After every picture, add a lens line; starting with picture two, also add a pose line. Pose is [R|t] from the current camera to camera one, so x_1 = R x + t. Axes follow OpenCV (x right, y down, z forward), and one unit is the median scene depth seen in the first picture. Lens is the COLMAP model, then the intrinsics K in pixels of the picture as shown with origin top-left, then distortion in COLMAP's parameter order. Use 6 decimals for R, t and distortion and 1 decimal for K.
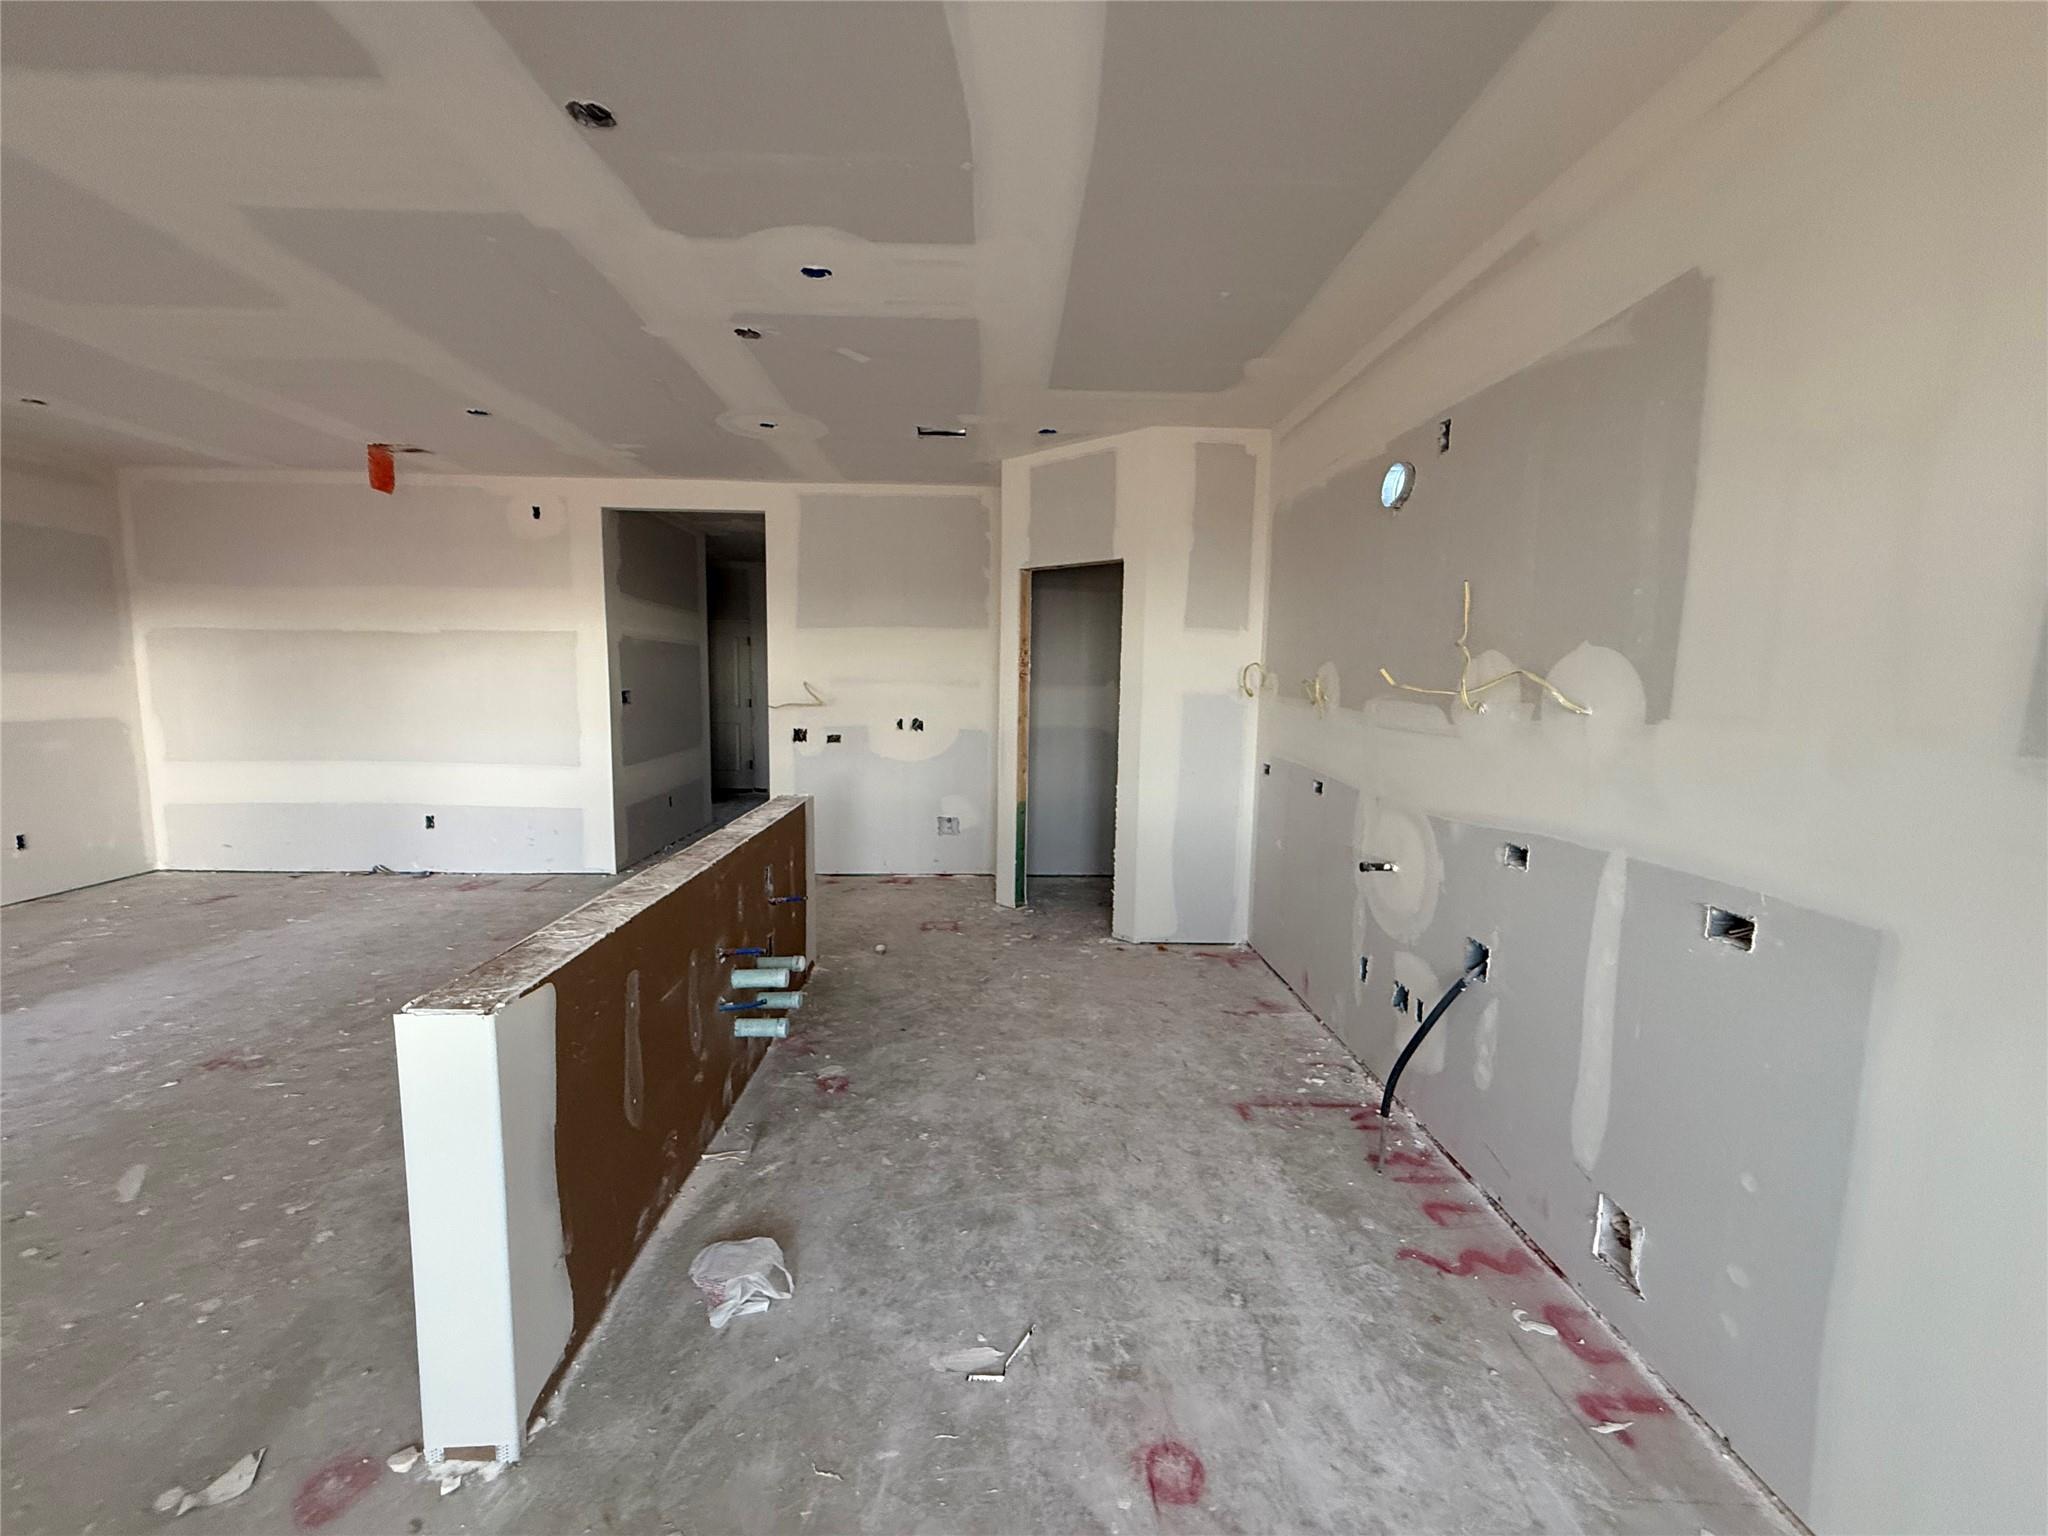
lens RADIAL K [[813.3, 0, 1017.2], [0, 813.3, 767.0], [0, 0, 1]] dist [0.001063, 0.000154]
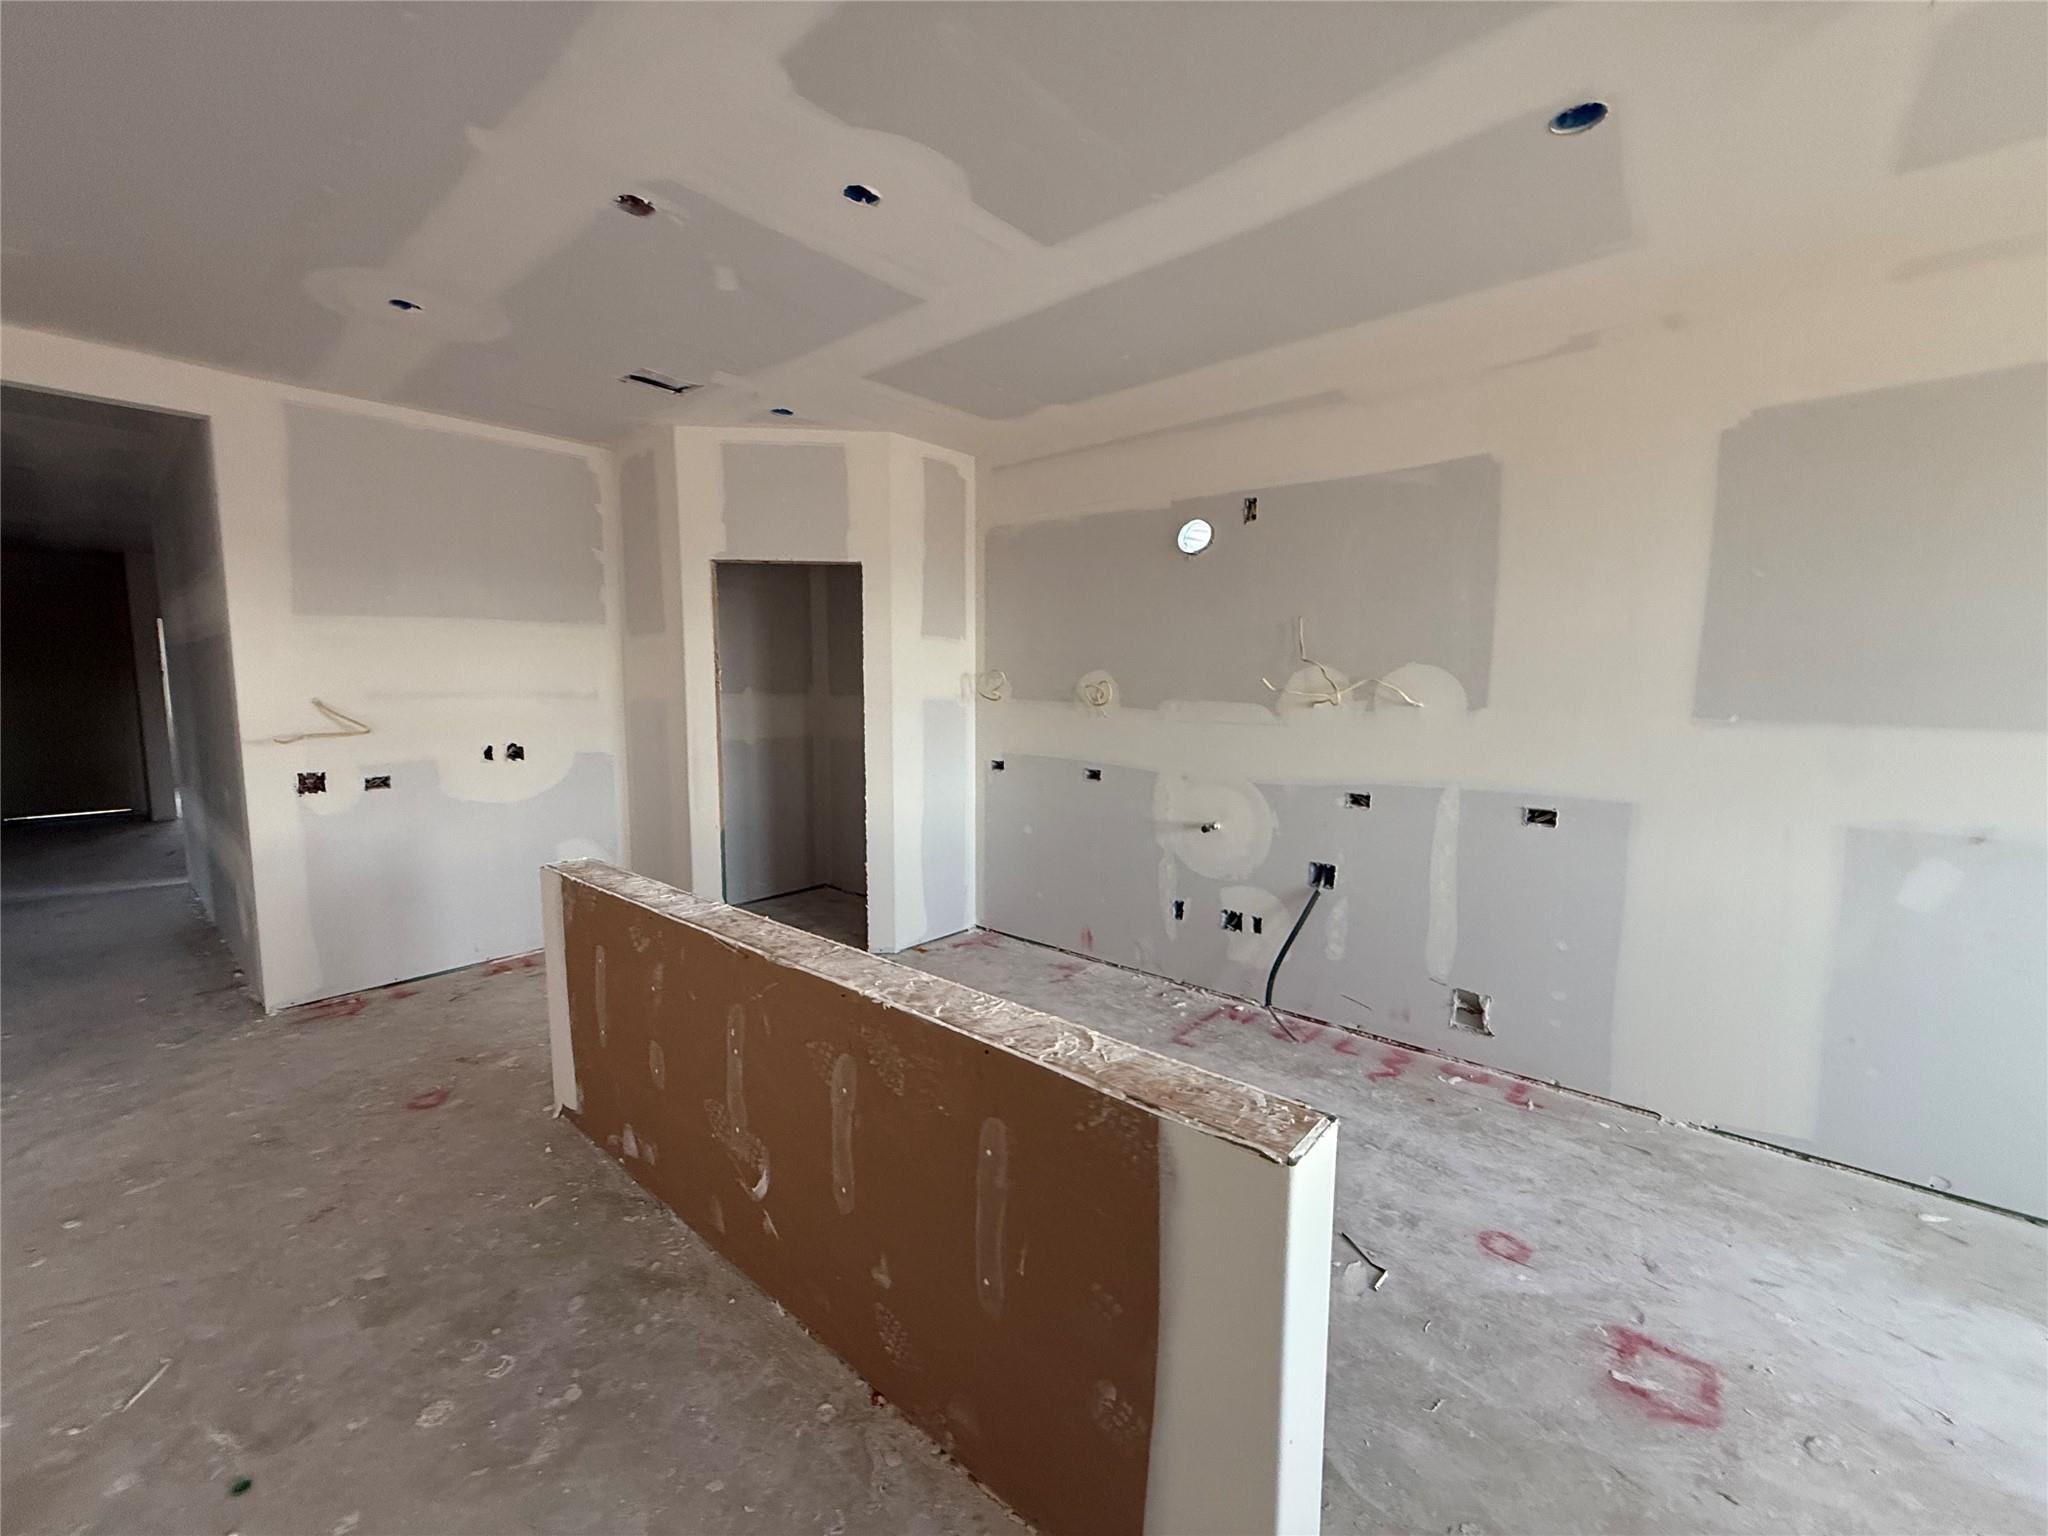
lens RADIAL K [[813.3, 0, 1017.2], [0, 813.3, 767.0], [0, 0, 1]] dist [0.001063, 0.000154]
pose [[0.677167, -0.091814, 0.730078, -0.632722], [0.089849, 0.995078, 0.041803, -0.050619], [-0.730323, 0.037289, 0.682084, 0.288462]]
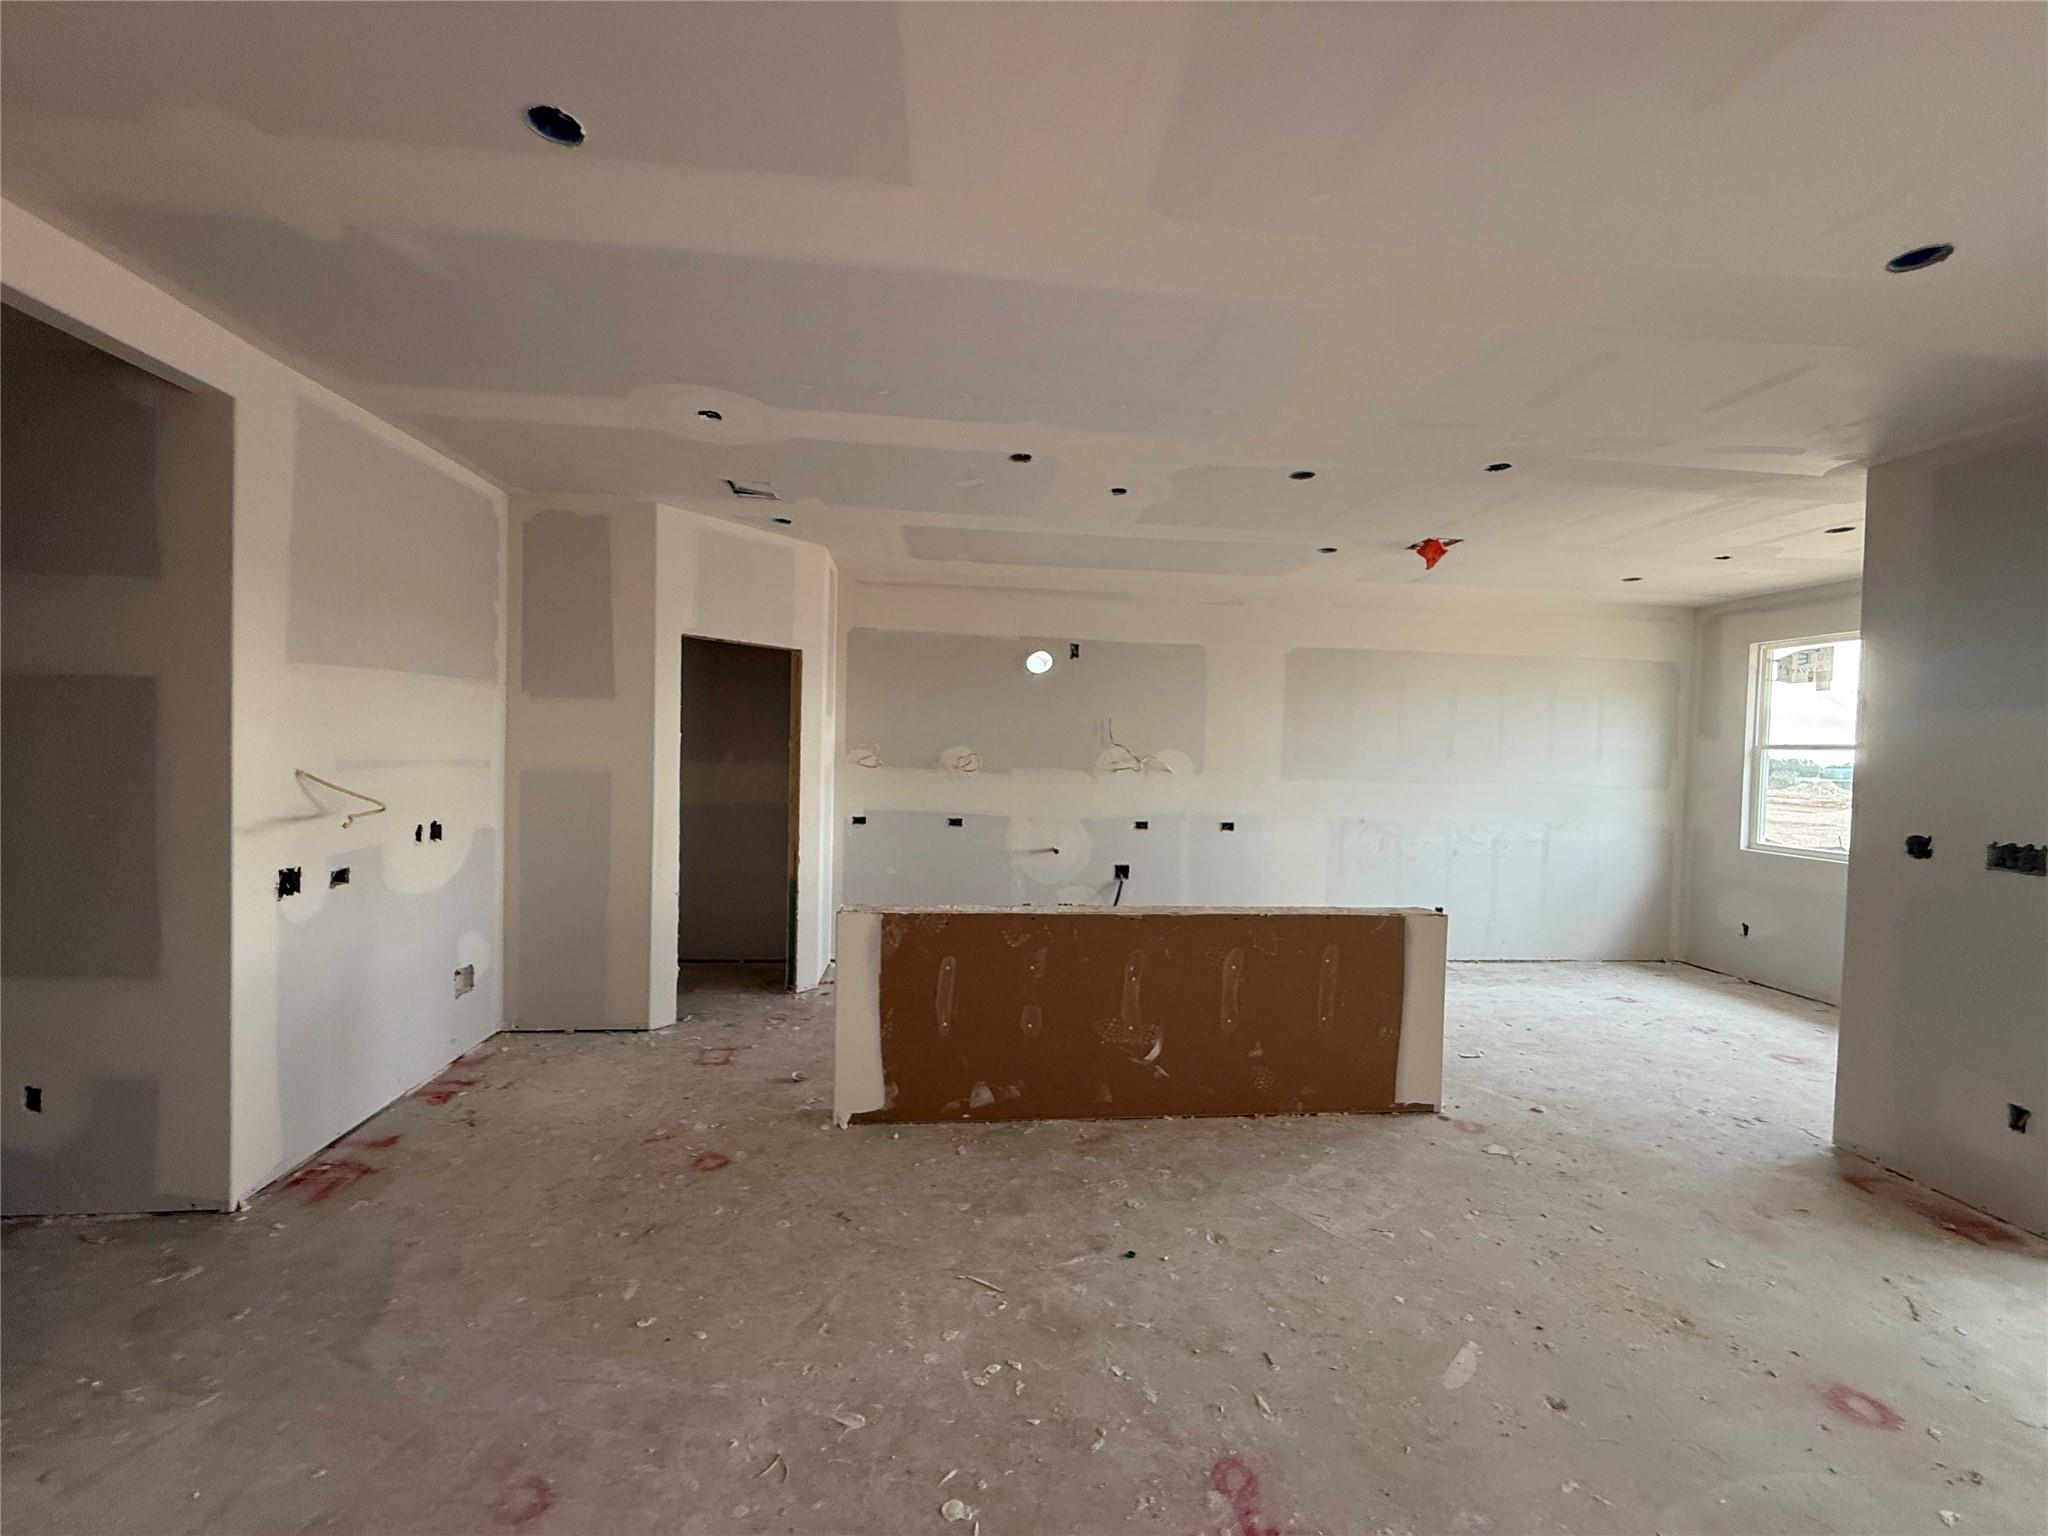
lens RADIAL K [[813.3, 0, 1017.2], [0, 813.3, 767.0], [0, 0, 1]] dist [0.001063, 0.000154]
pose [[-0.065836, -0.040539, 0.997007, -1.368244], [0.085281, 0.995290, 0.046101, -0.162849], [-0.994179, 0.088061, -0.062068, 1.057760]]
